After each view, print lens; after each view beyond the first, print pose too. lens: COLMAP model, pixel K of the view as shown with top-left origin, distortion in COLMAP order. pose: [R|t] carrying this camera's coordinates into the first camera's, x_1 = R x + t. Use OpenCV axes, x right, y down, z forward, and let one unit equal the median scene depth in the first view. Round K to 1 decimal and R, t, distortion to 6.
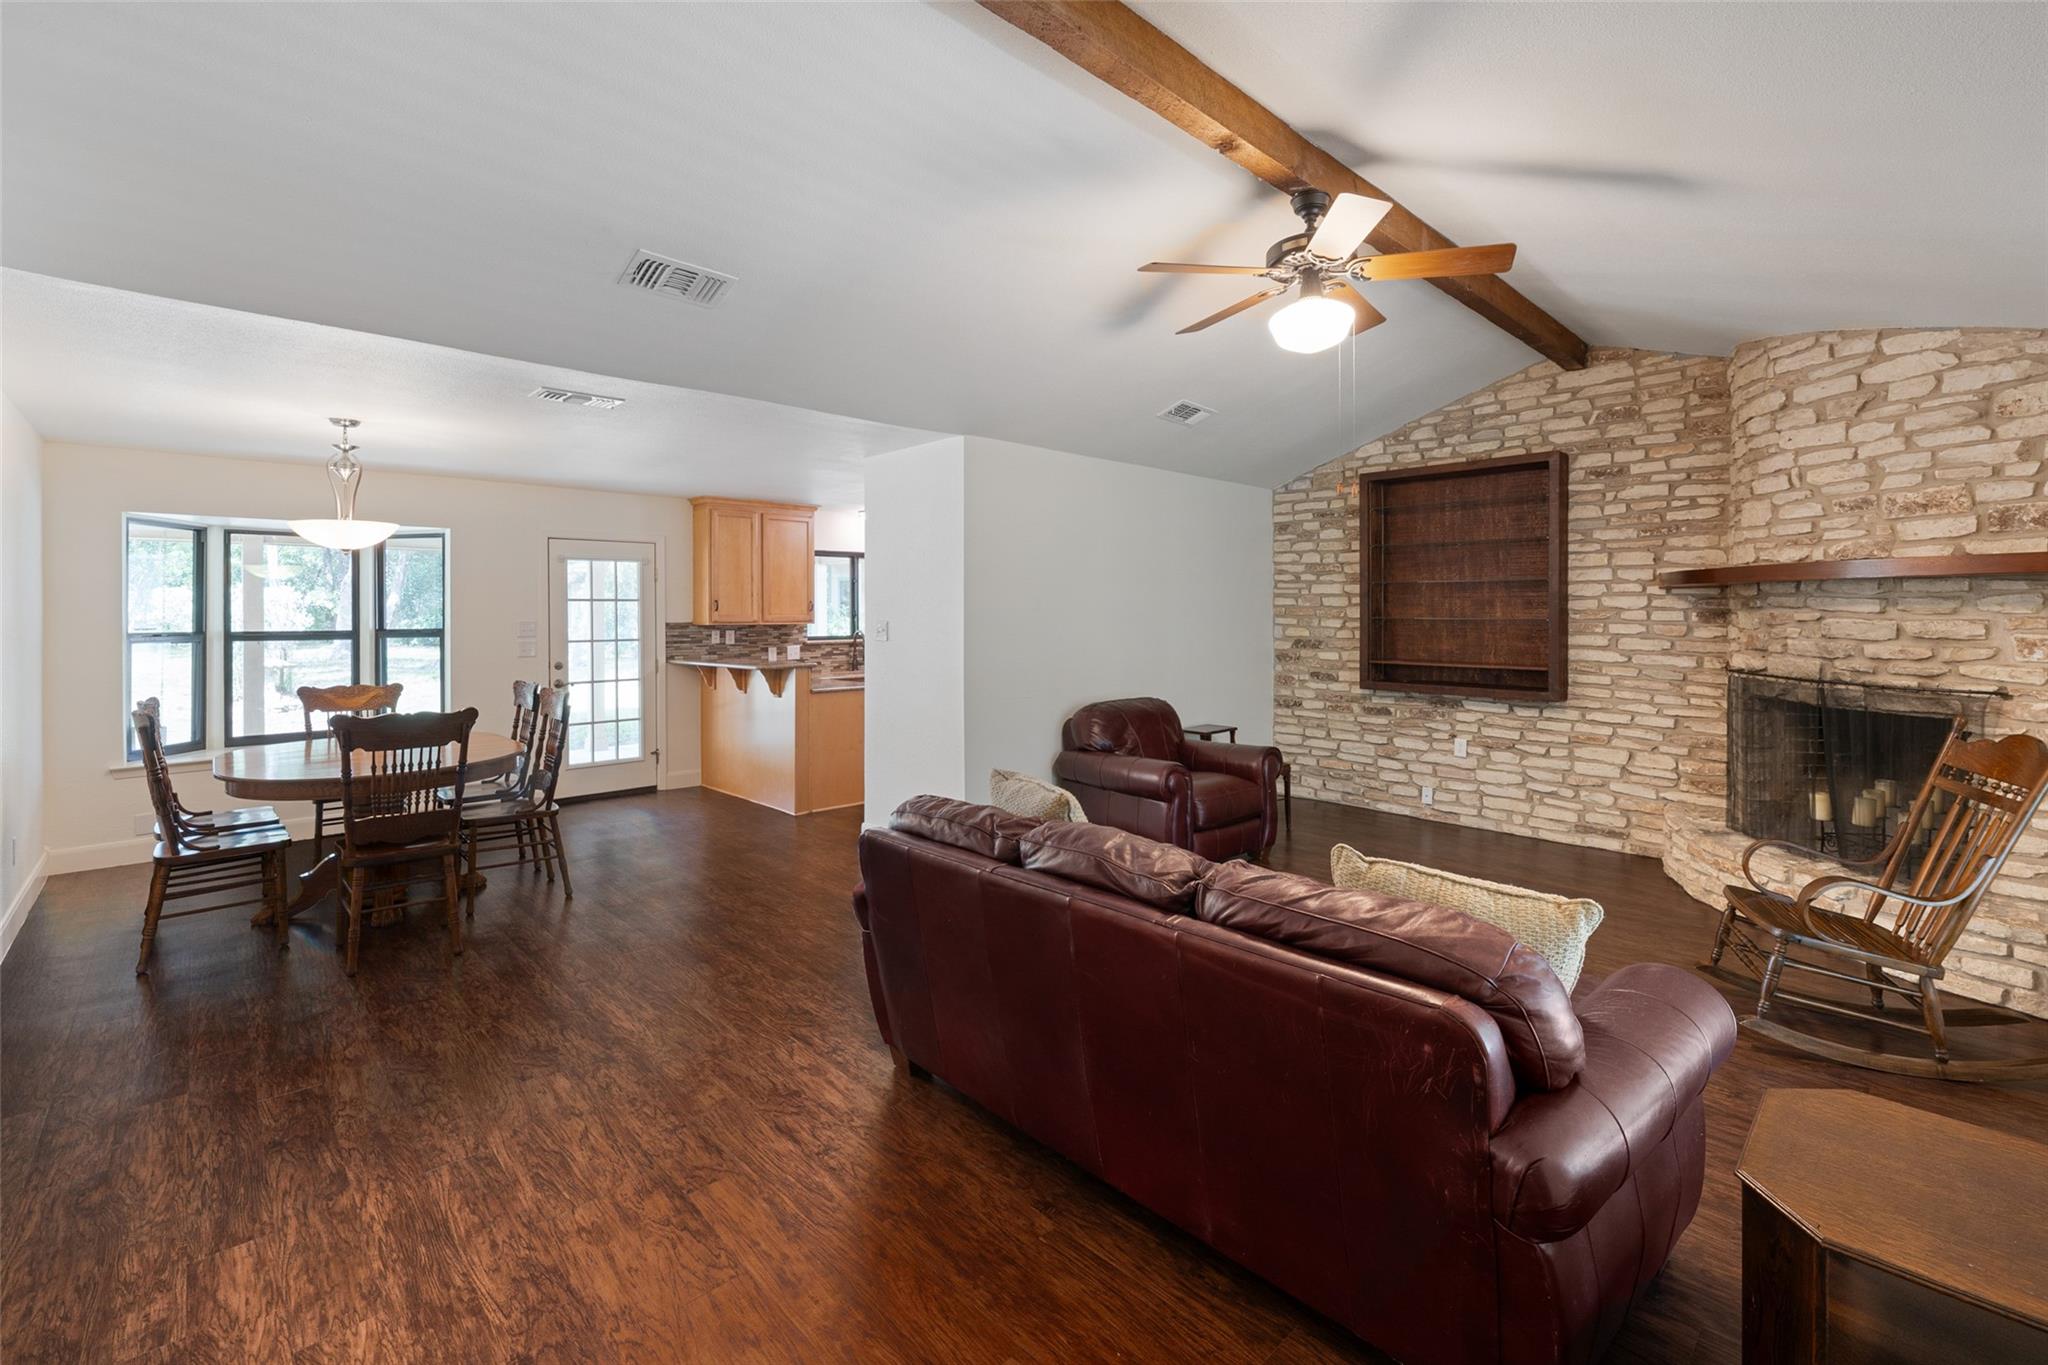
lens RADIAL K [[888.7, 0, 1020.4], [0, 888.7, 610.1], [0, 0, 1]] dist [-0.001217, -0.000162]
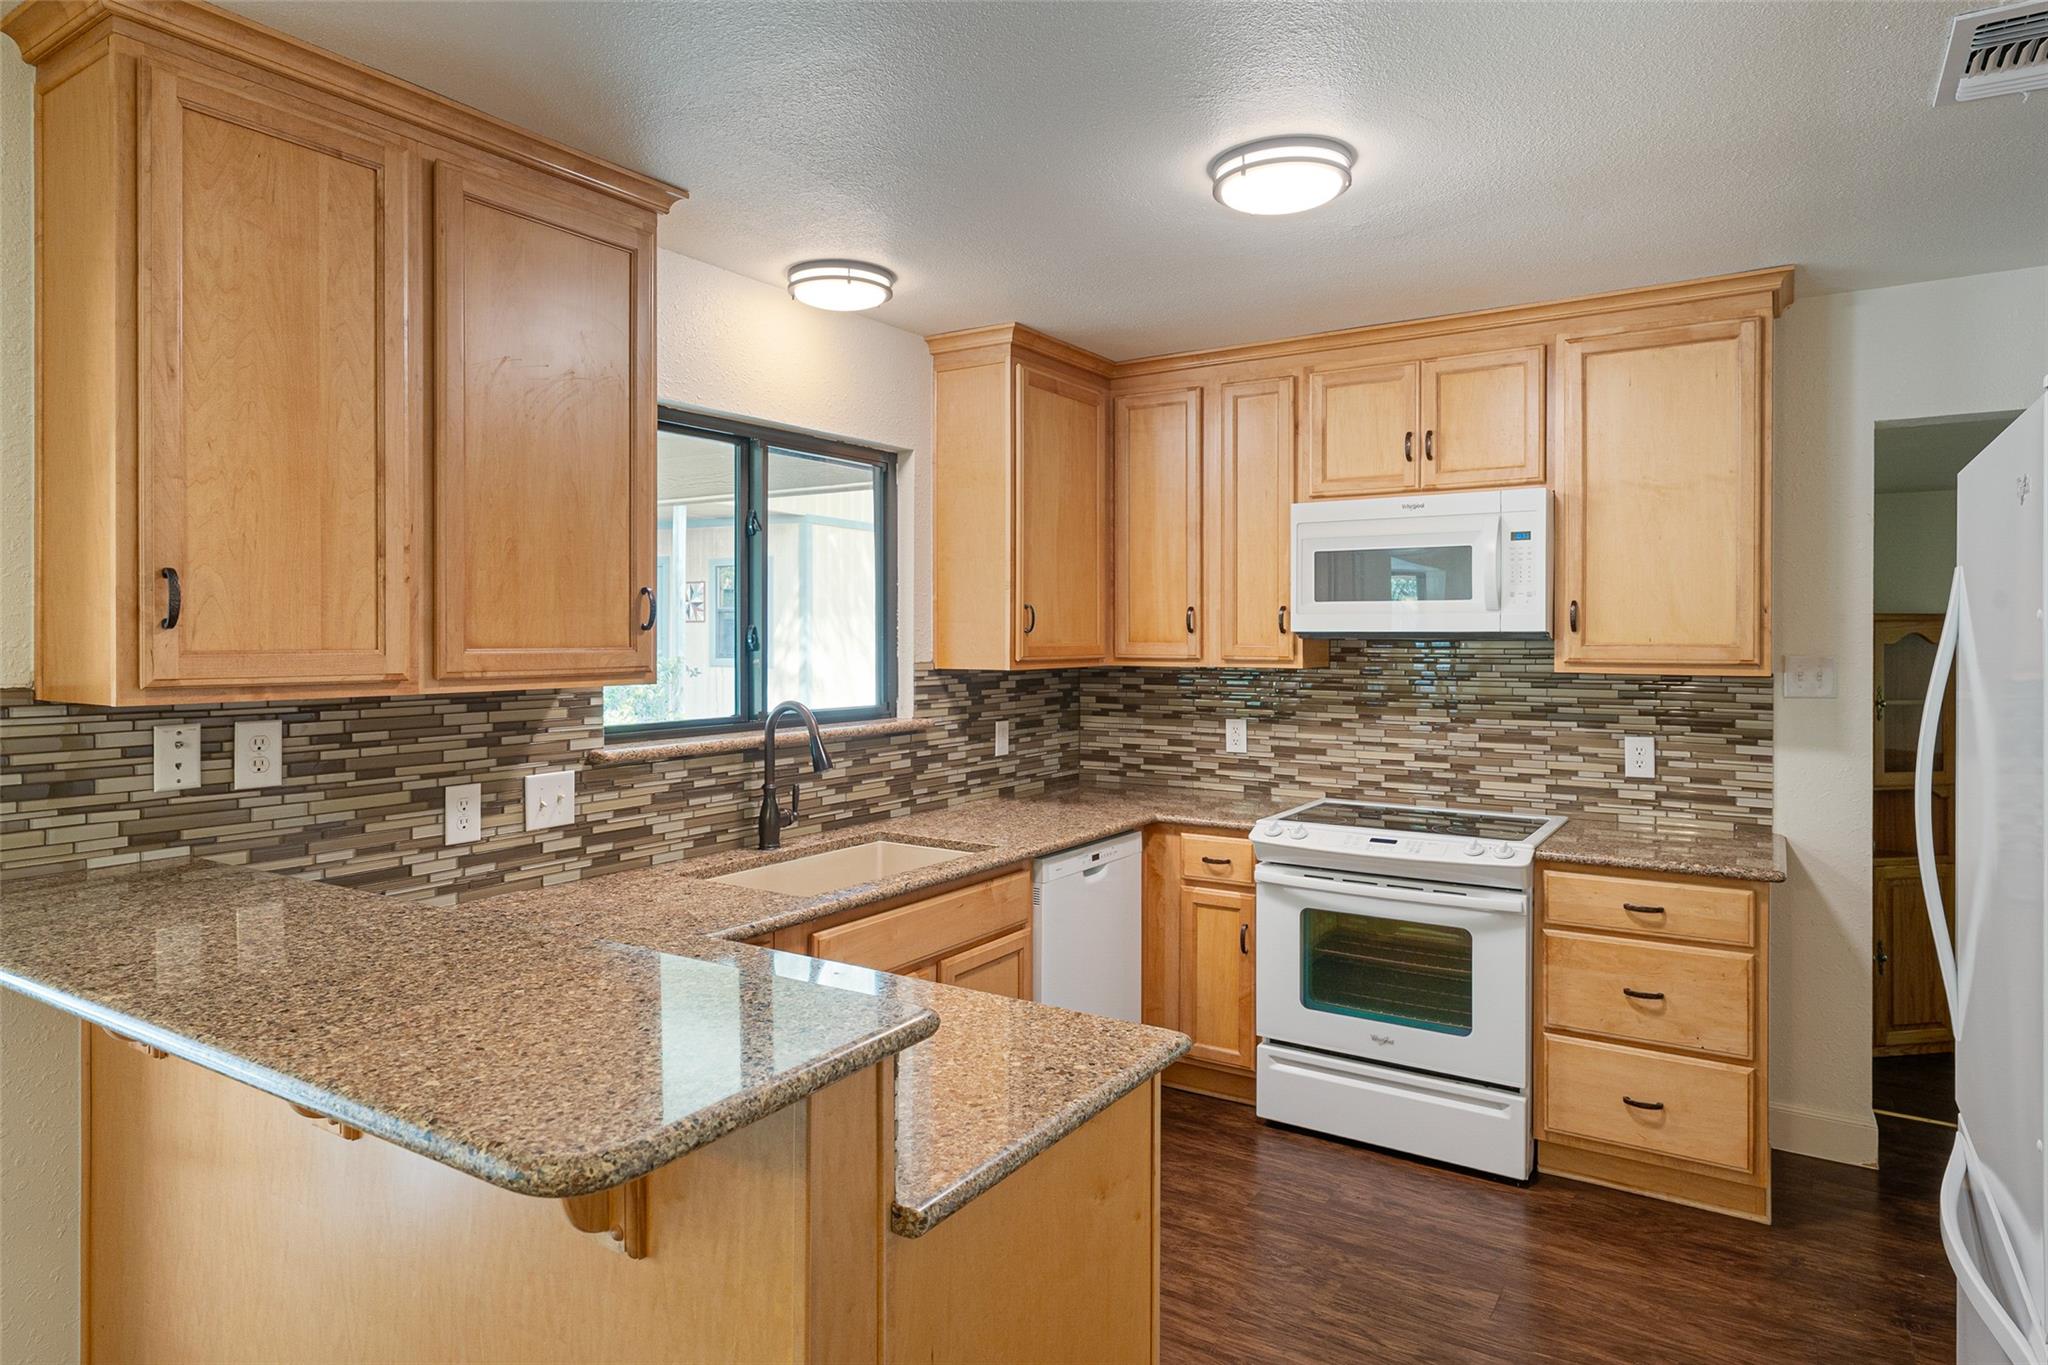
lens RADIAL K [[1181.7, 0, 1011.0], [0, 1181.7, 640.6], [0, 0, 1]] dist [0.000875, 0.001084]
pose [[0.972514, 0.002478, 0.232830, -0.229156], [-0.003687, 0.999982, 0.004760, 0.001785], [-0.232814, -0.005487, 0.972506, 0.719388]]
